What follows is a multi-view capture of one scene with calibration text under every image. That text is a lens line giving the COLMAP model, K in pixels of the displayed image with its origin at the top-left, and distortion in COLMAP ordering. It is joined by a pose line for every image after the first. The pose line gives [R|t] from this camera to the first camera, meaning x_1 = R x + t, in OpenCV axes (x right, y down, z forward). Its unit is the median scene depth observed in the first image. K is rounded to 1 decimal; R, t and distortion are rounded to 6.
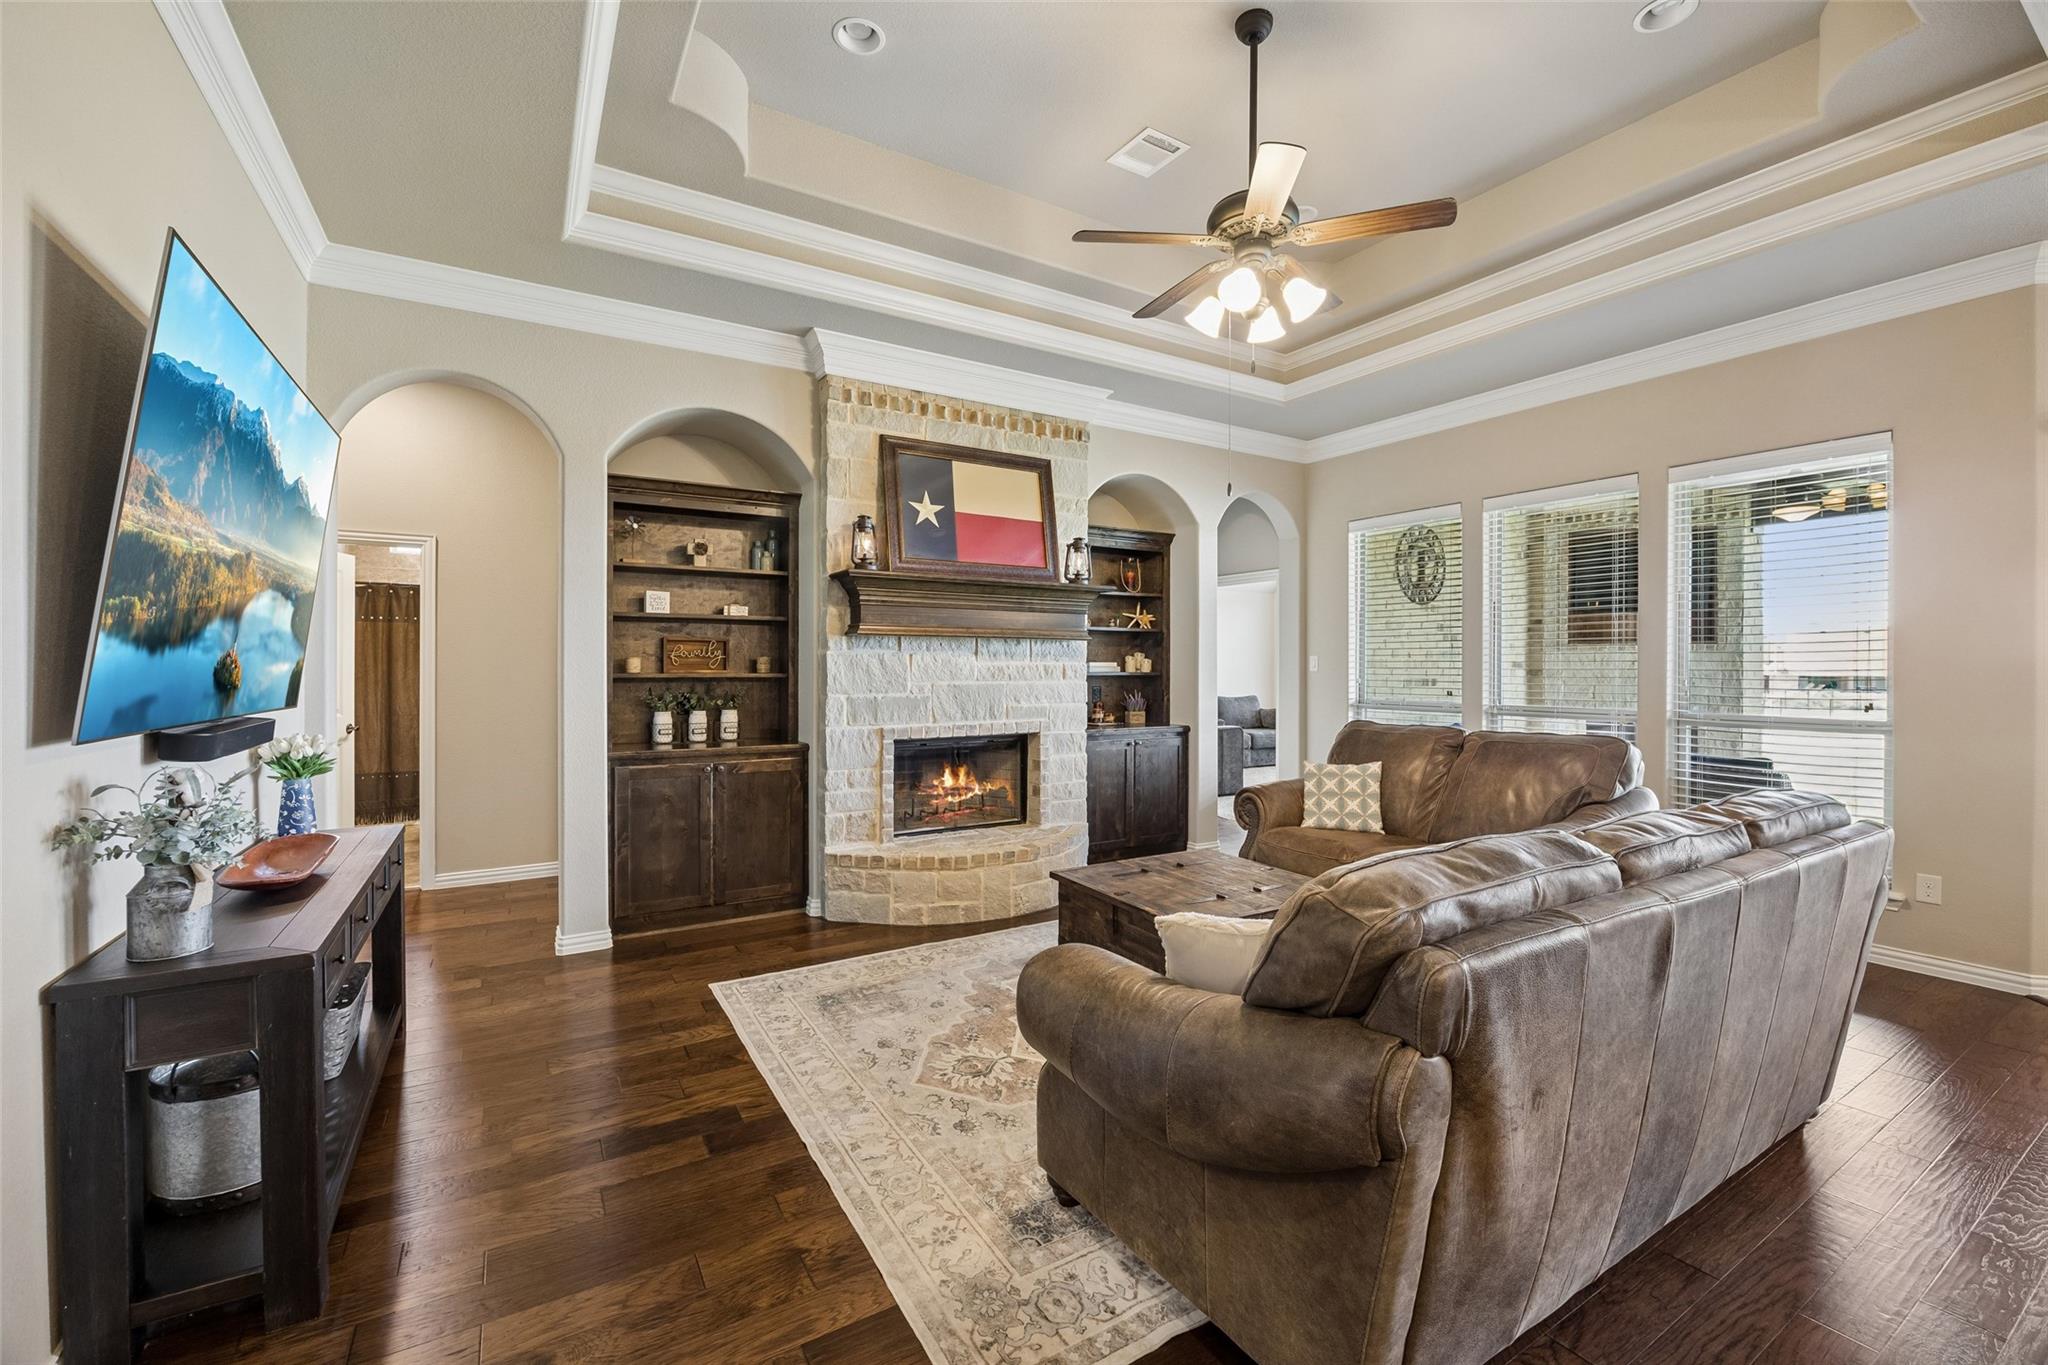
lens RADIAL K [[826.1, 0, 1024.0], [0, 826.1, 682.5], [0, 0, 1]] dist [-0.000007, -0.000015]
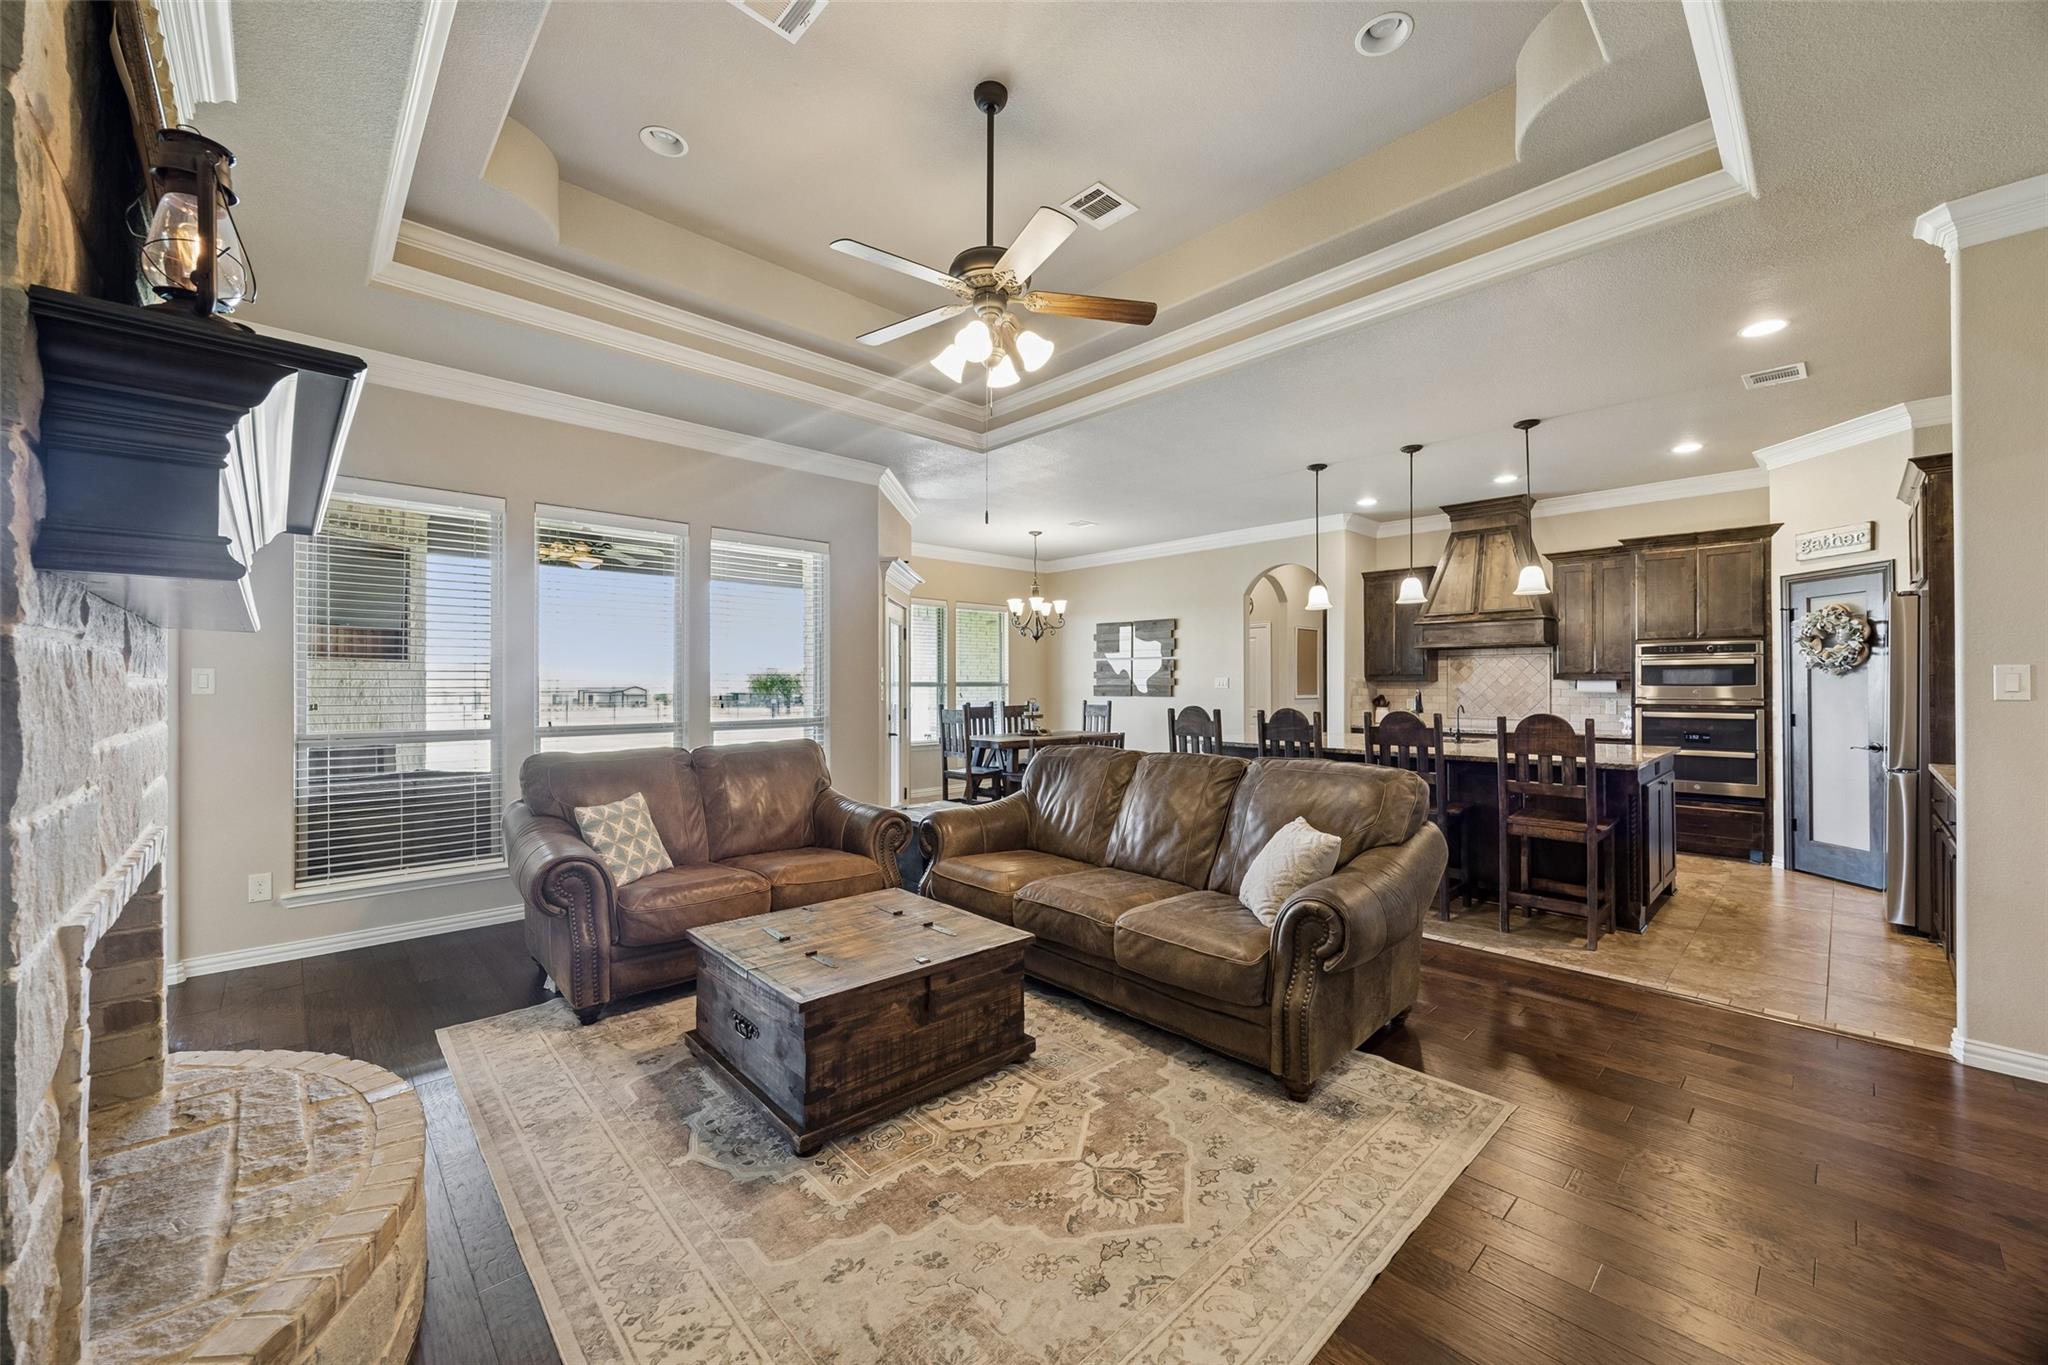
lens RADIAL K [[794.2, 0, 1024.0], [0, 794.2, 682.5], [0, 0, 1]] dist [0.000197, -0.000141]
pose [[-0.212231, 0.001465, 0.977218, -0.760006], [0.018653, 0.999823, 0.002553, -0.024286], [-0.977041, 0.018769, -0.212221, 1.189210]]
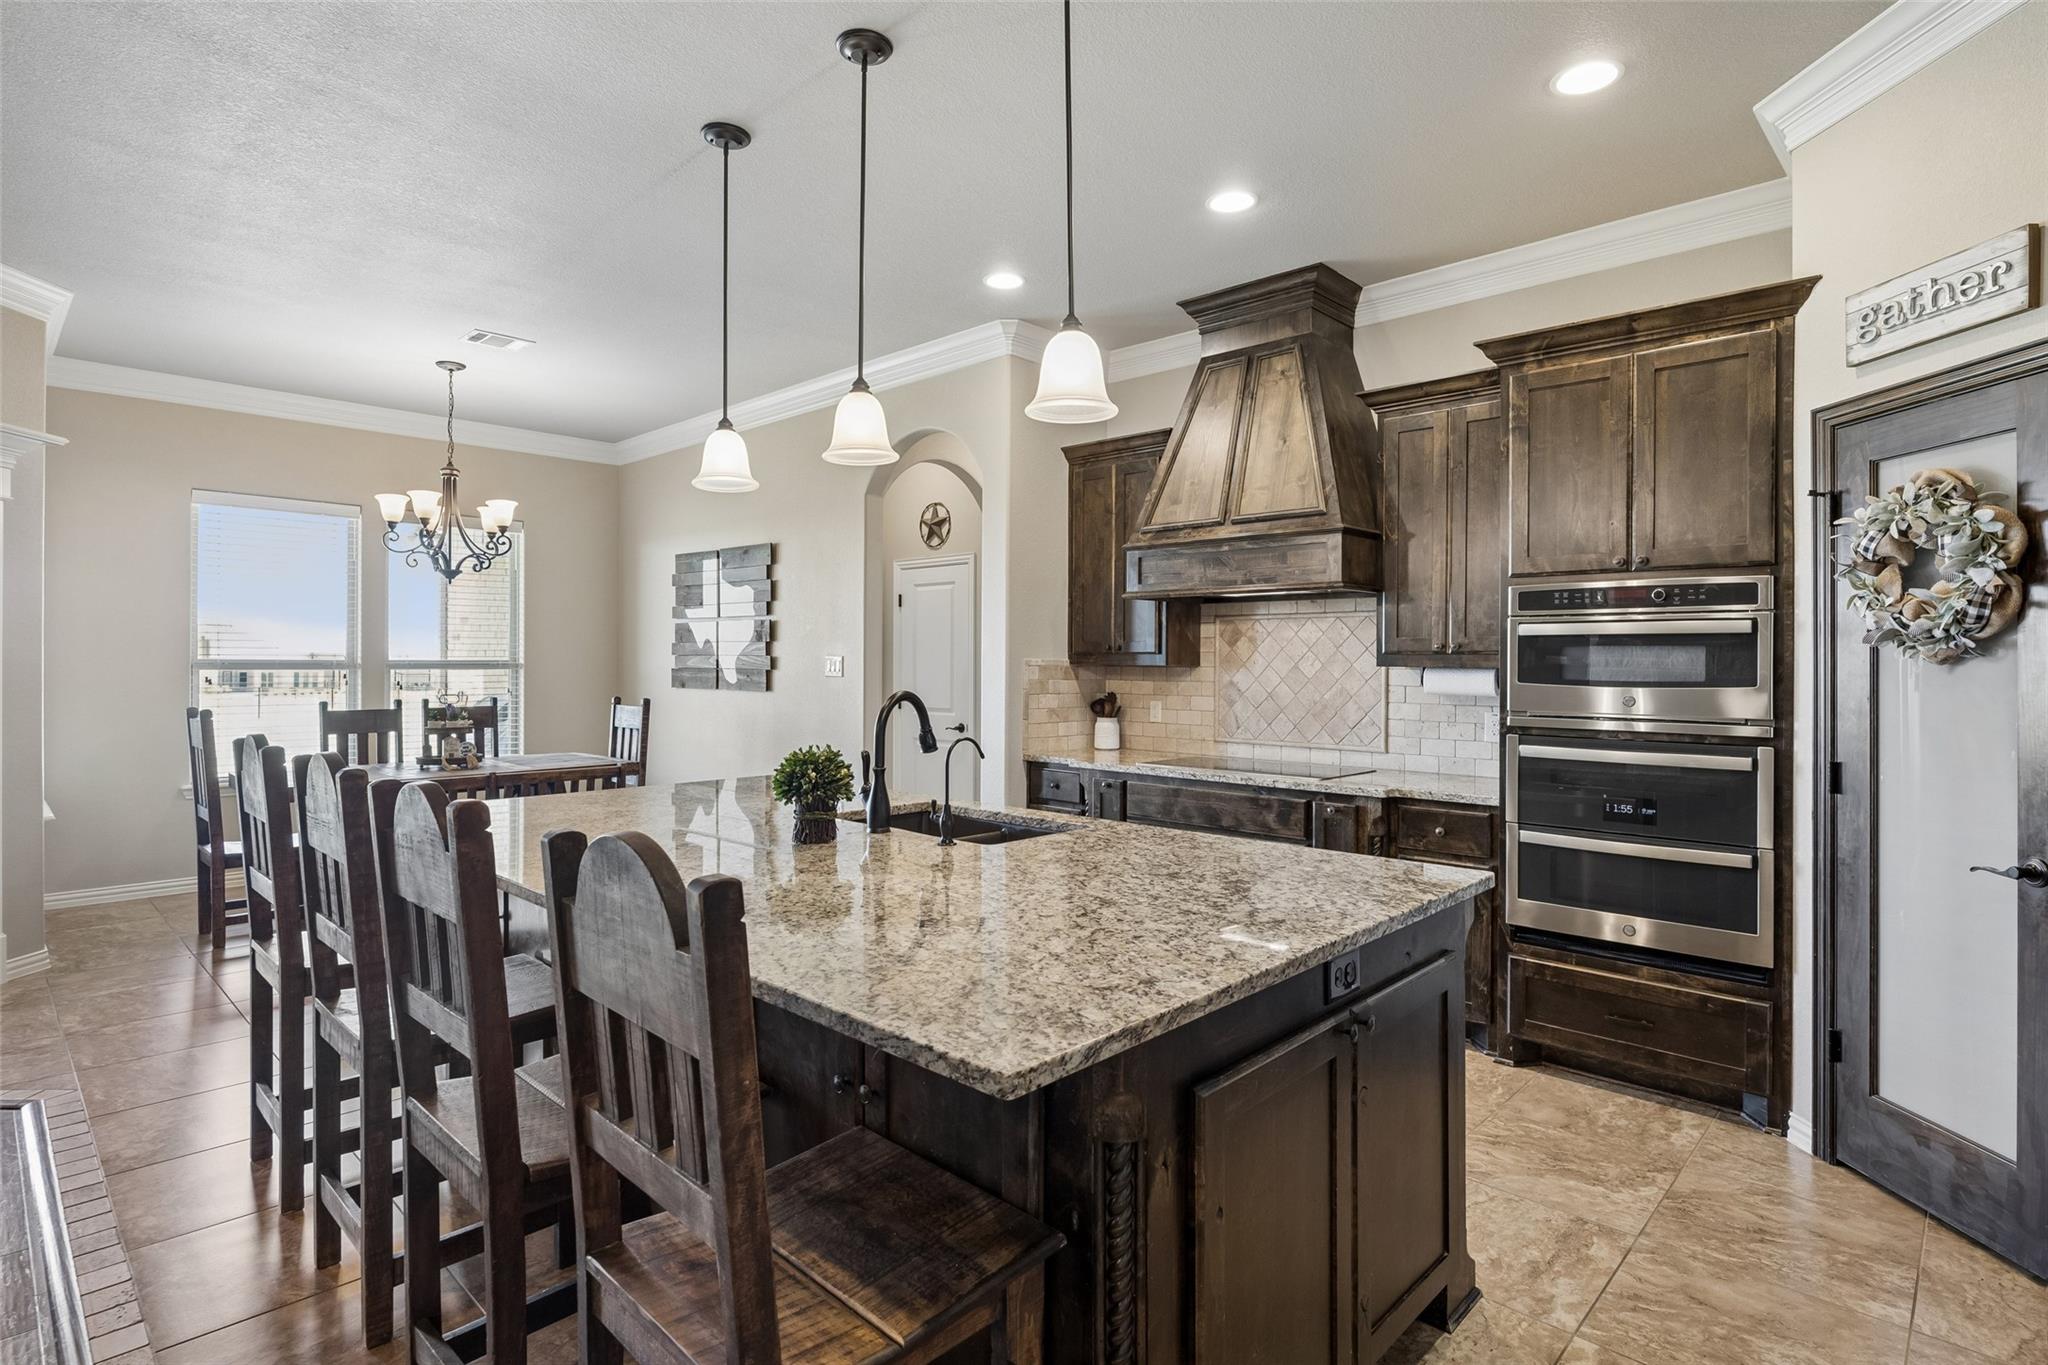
lens RADIAL K [[1039.3, 0, 1029.8], [0, 1039.3, 663.1], [0, 0, 1]] dist [0.003748, -0.005879]
pose [[-0.263502, -0.003443, 0.964653, -0.580052], [0.010365, 0.999926, 0.006401, -0.022221], [-0.964603, 0.011686, -0.263446, 0.888773]]
